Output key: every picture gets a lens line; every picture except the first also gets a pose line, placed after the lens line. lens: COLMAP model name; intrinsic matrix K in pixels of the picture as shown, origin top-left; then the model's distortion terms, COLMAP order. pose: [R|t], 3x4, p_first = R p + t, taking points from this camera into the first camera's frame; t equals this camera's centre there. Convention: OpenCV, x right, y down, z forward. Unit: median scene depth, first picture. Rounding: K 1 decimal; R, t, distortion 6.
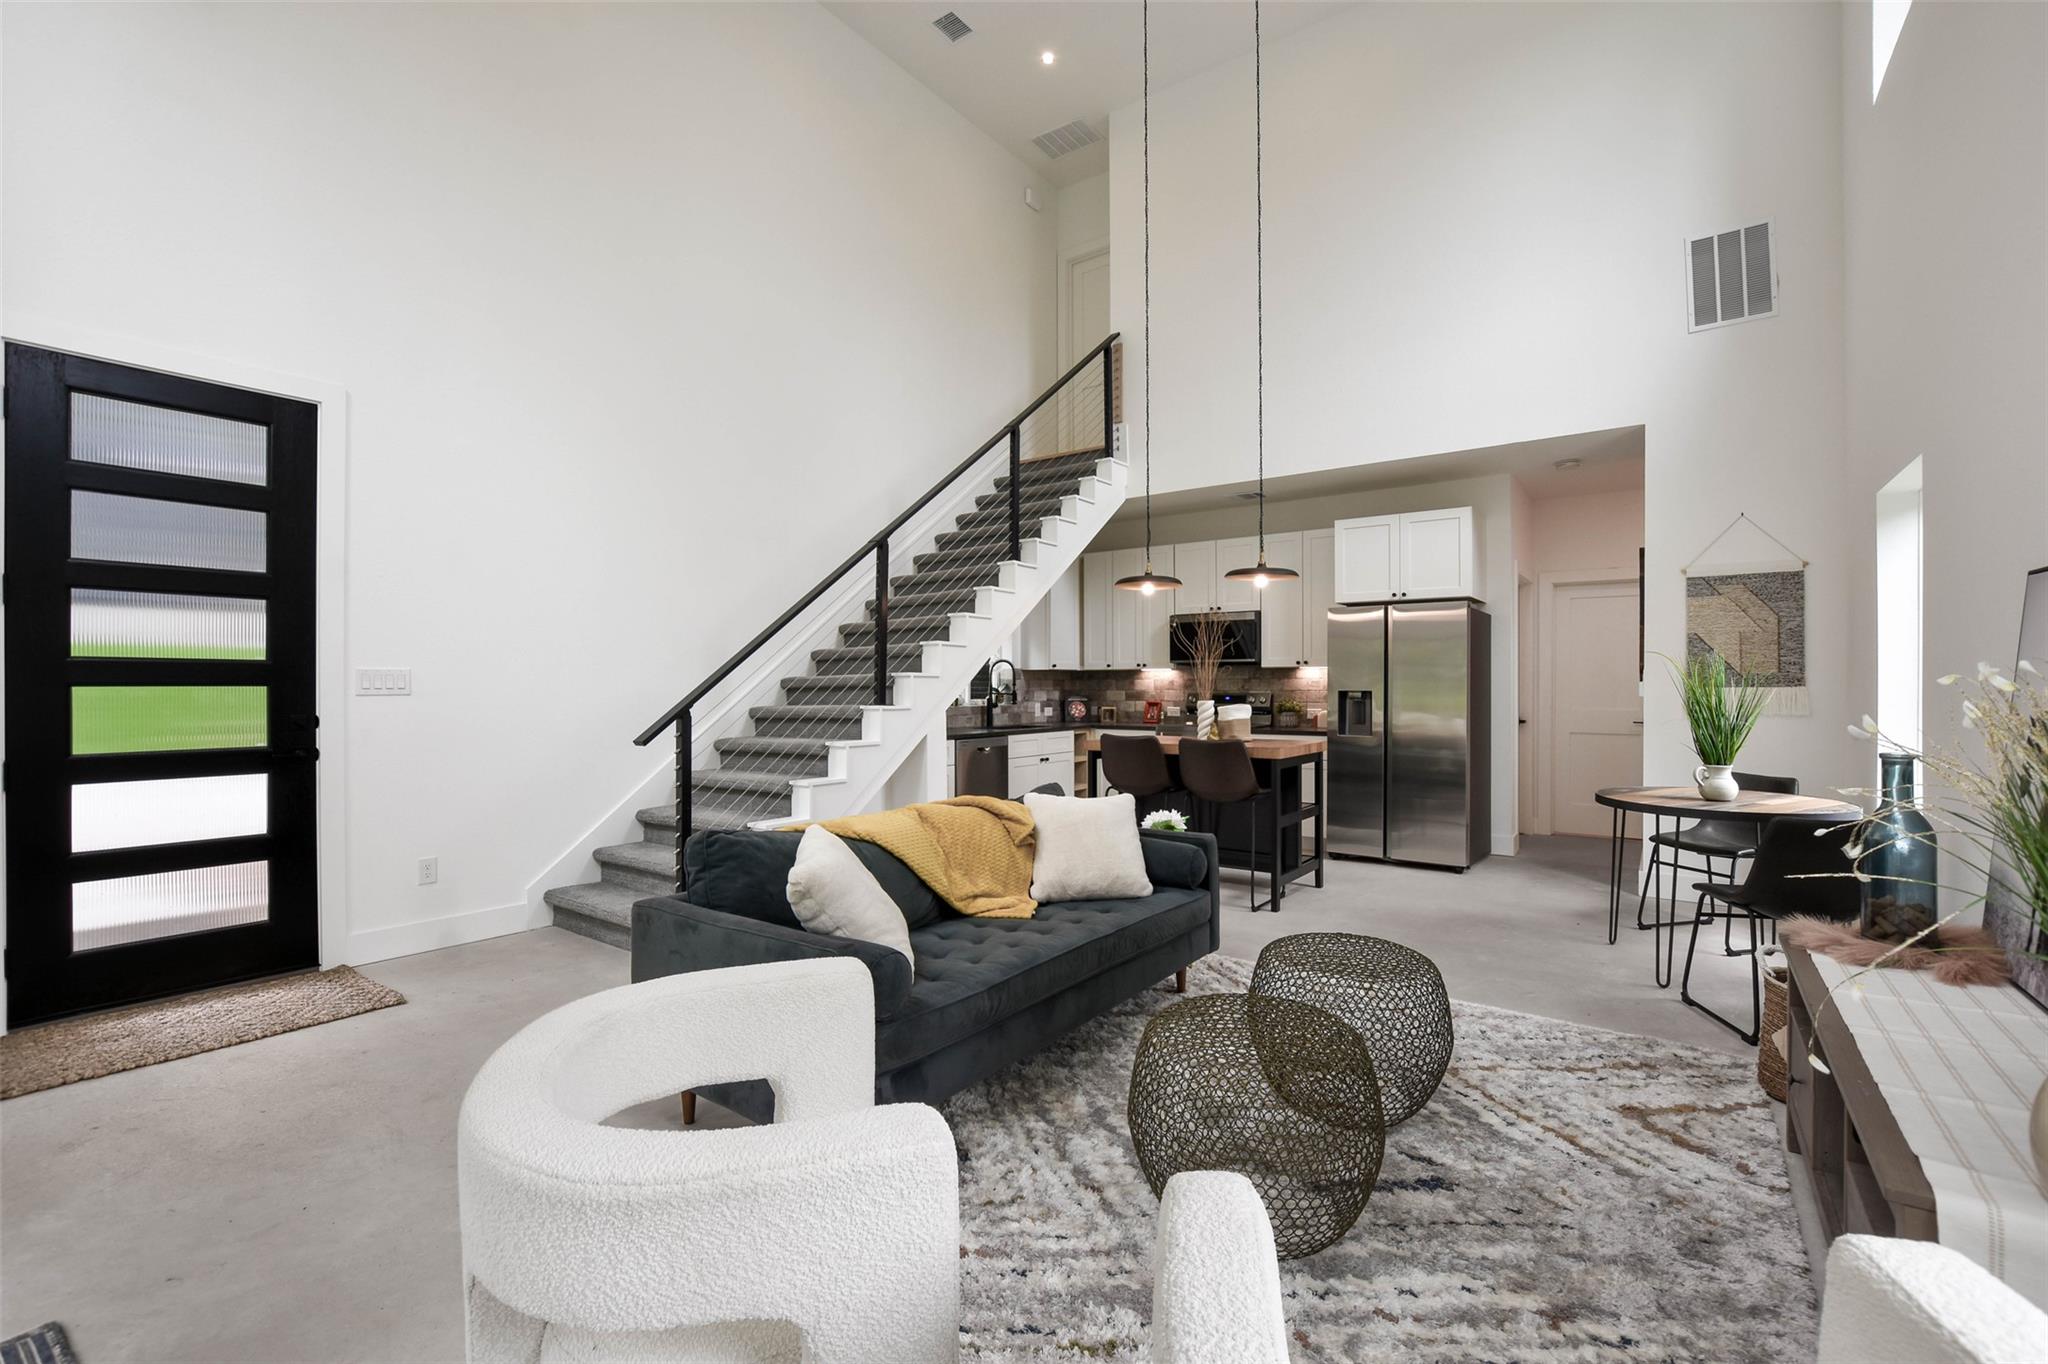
lens RADIAL K [[890.9, 0, 1026.3], [0, 890.9, 683.4], [0, 0, 1]] dist [-0.012827, 0.000352]
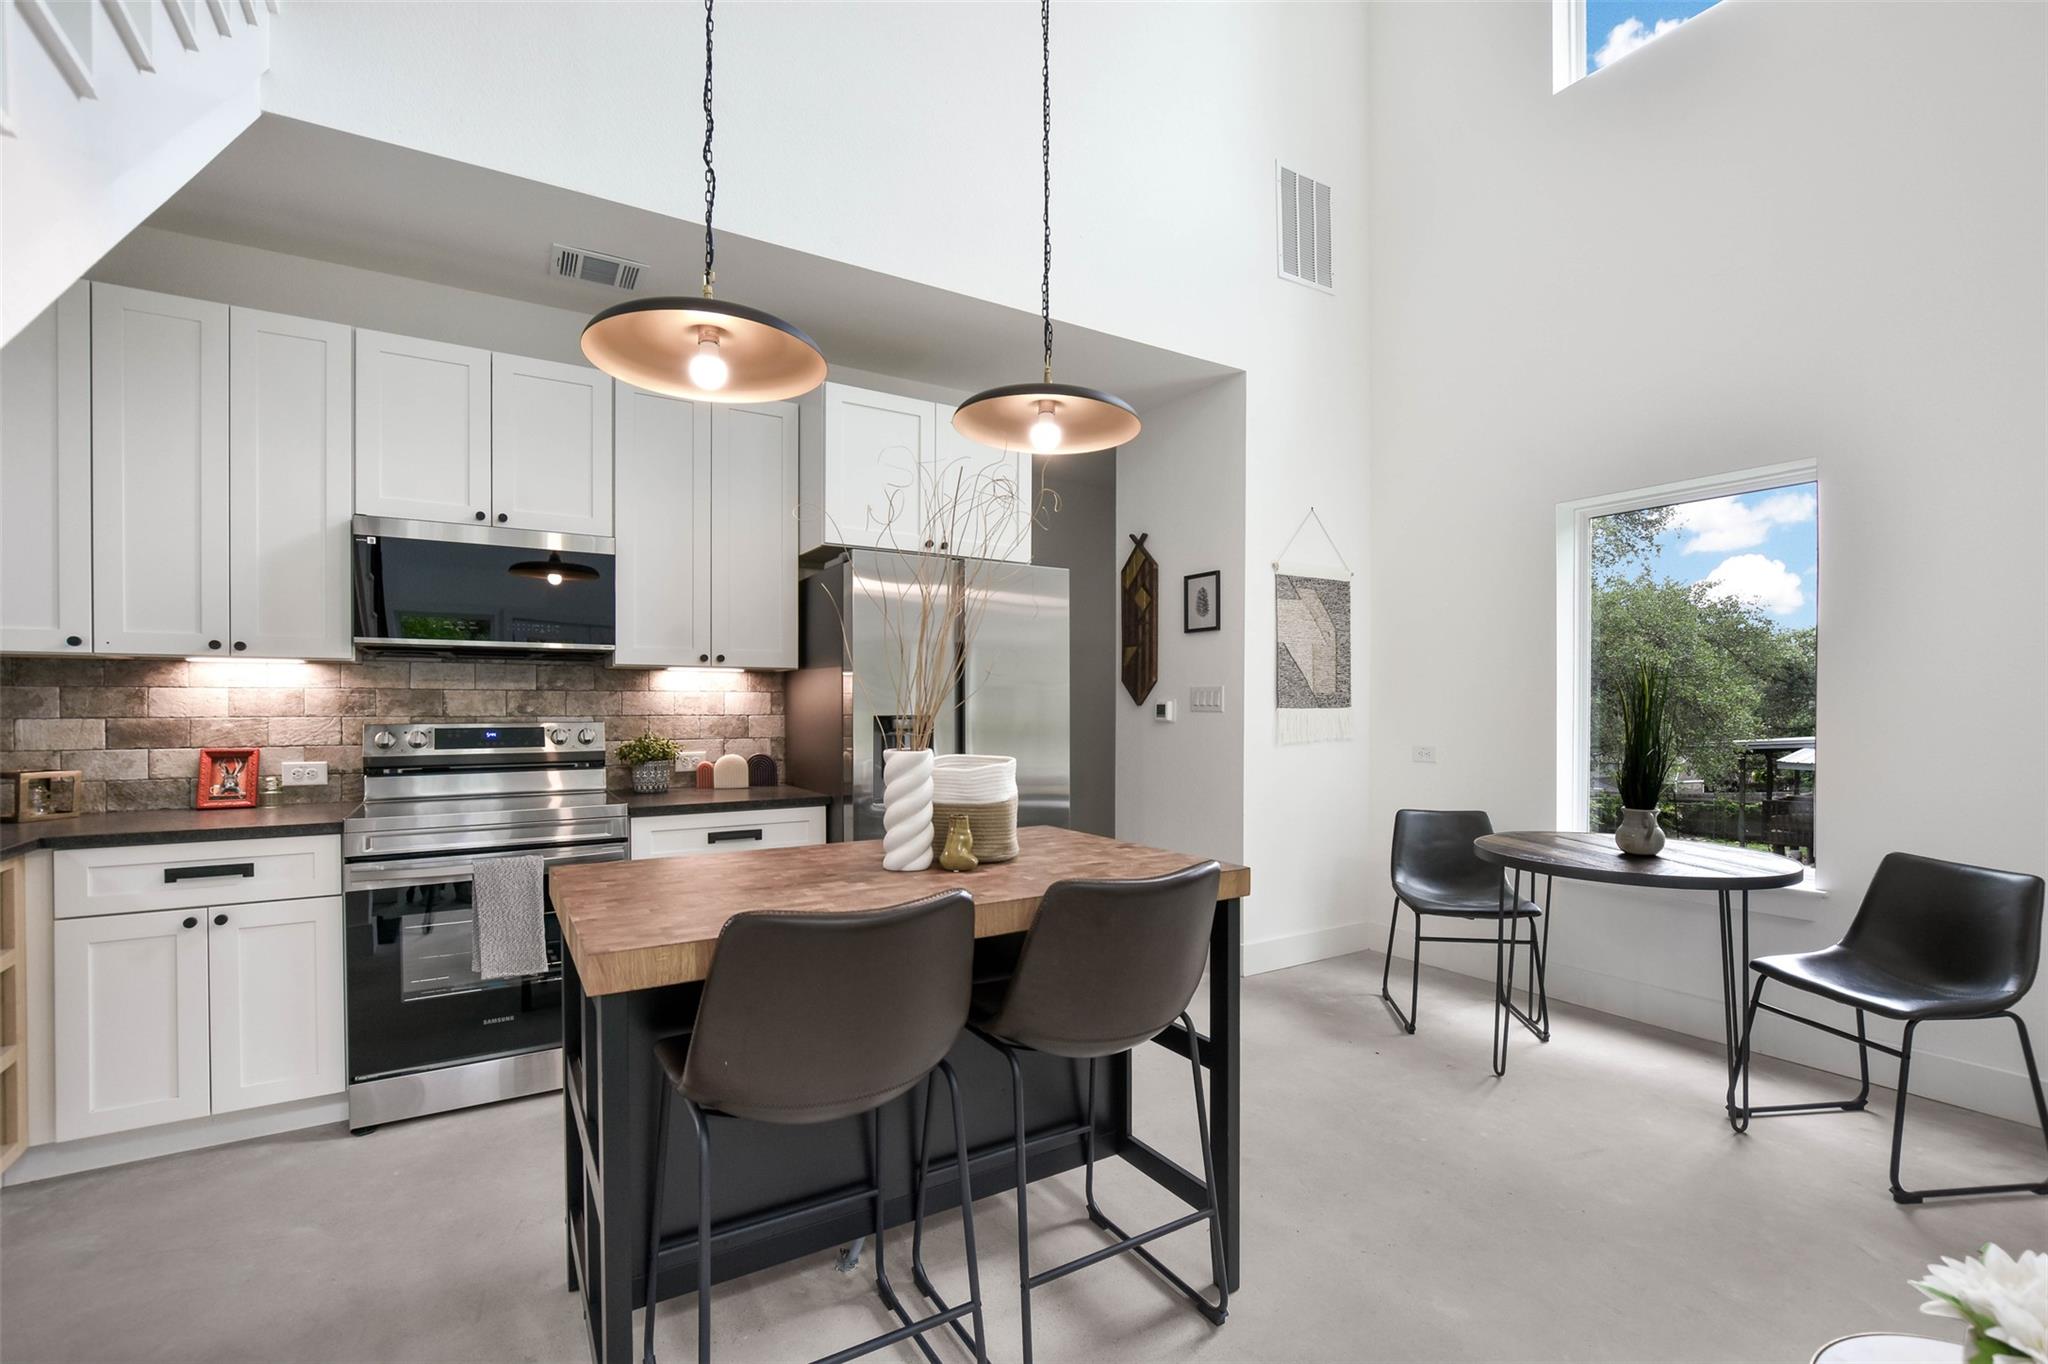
lens RADIAL K [[904.9, 0, 1020.5], [0, 904.9, 709.4], [0, 0, 1]] dist [-0.011796, 0.000131]
pose [[0.378130, -0.002933, 0.925748, -0.097426], [-0.003419, 0.999984, 0.004565, 0.002068], [-0.925746, -0.004891, 0.378114, 0.751294]]
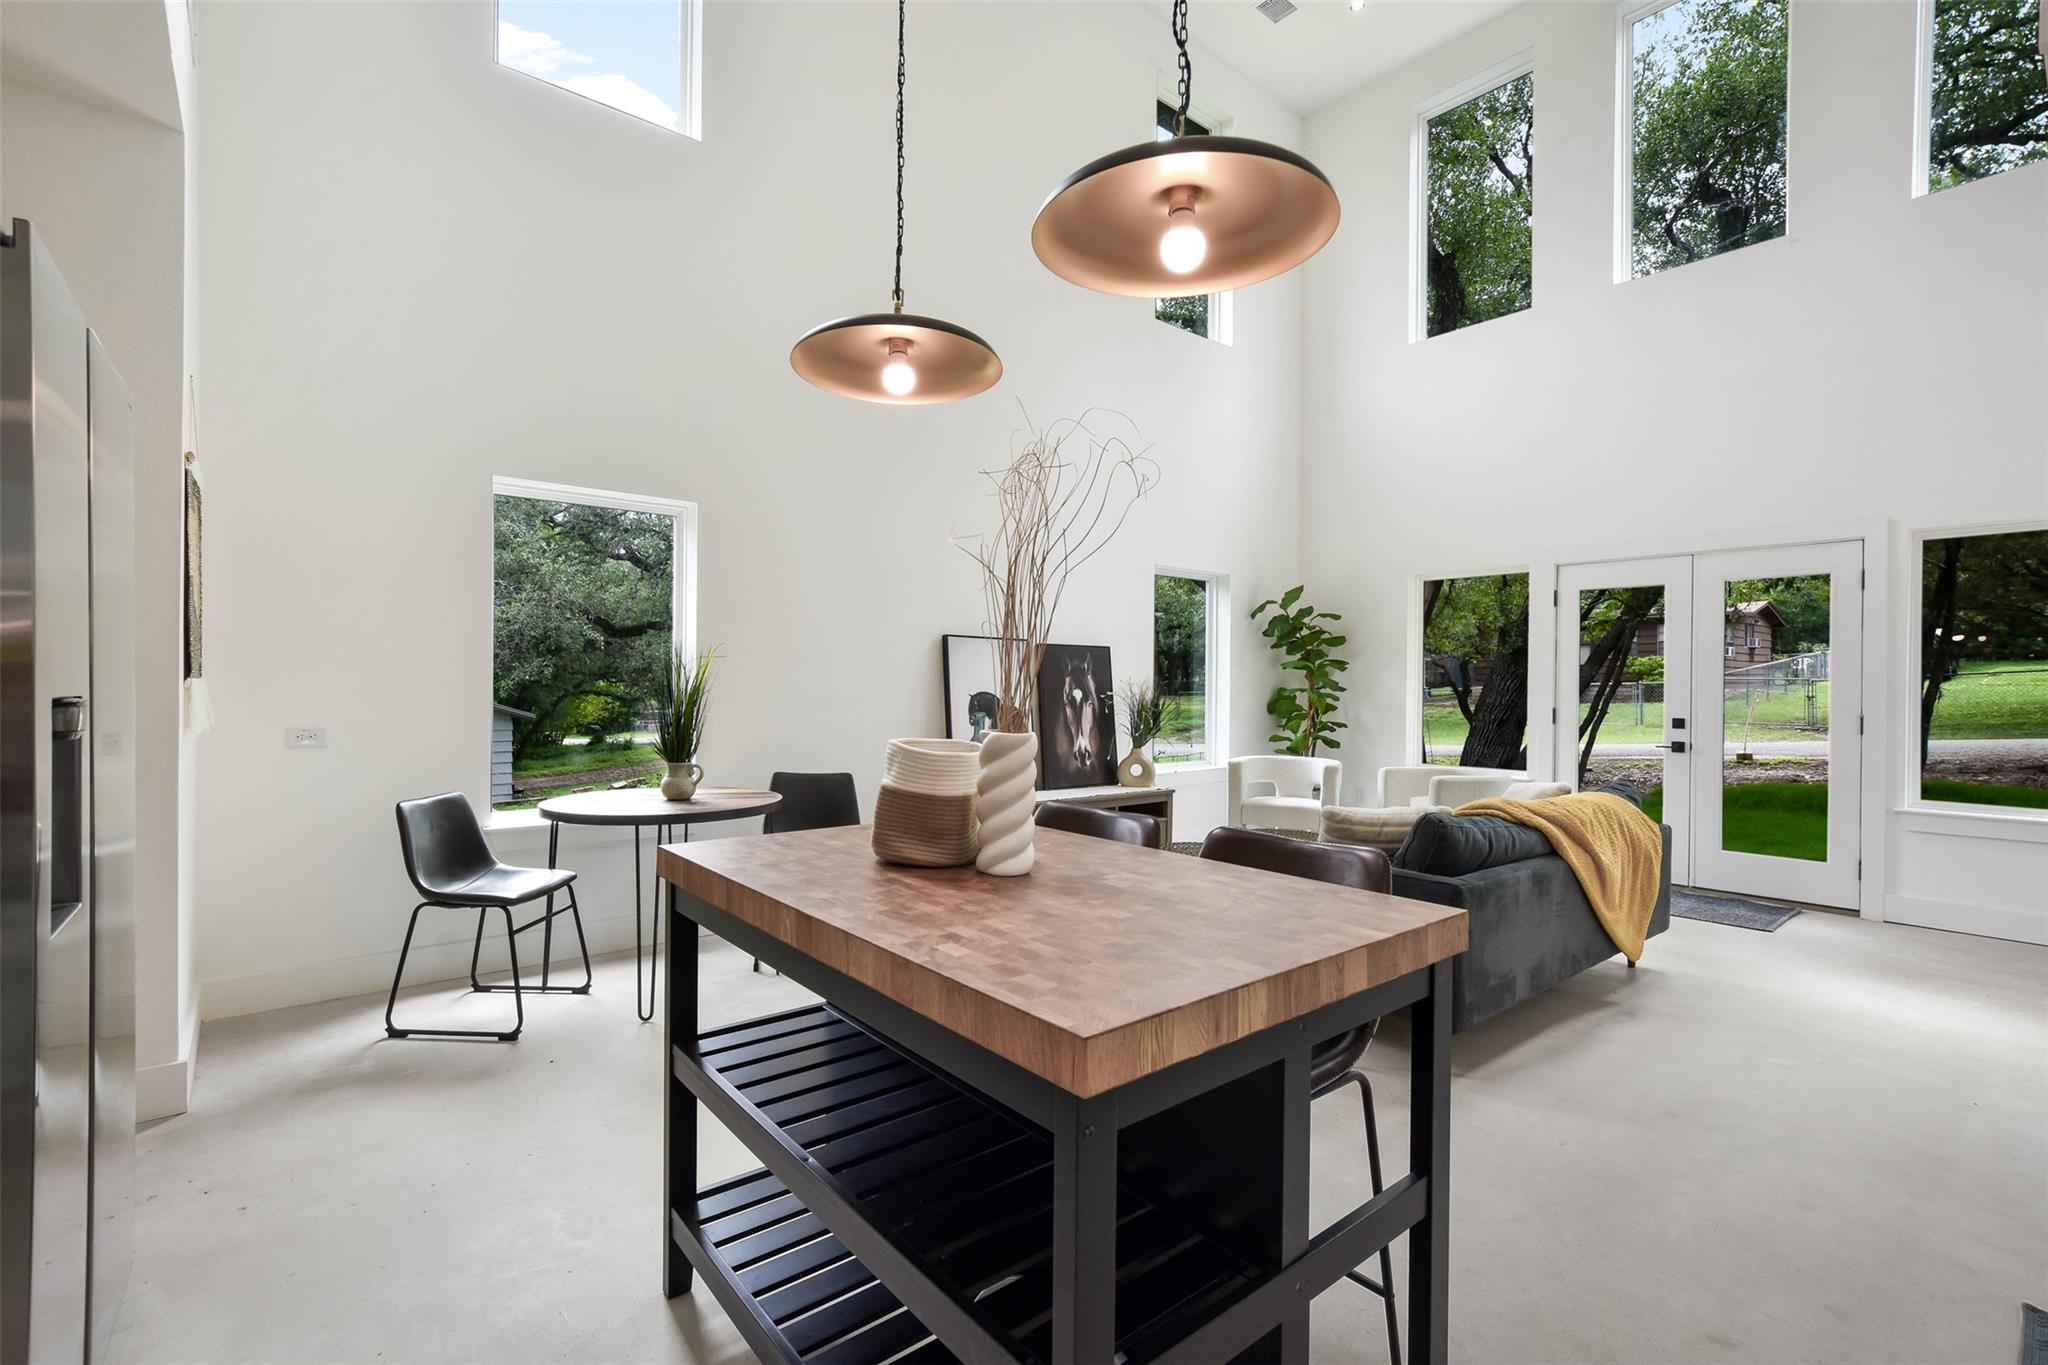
lens RADIAL K [[918.5, 0, 1029.9], [0, 918.5, 685.0], [0, 0, 1]] dist [0.001311, 0.000731]
pose [[-0.971172, -0.006997, 0.238279, 0.110661], [-0.007533, 0.999971, -0.001338, 0.004539], [-0.238263, -0.003095, -0.971196, 1.170791]]
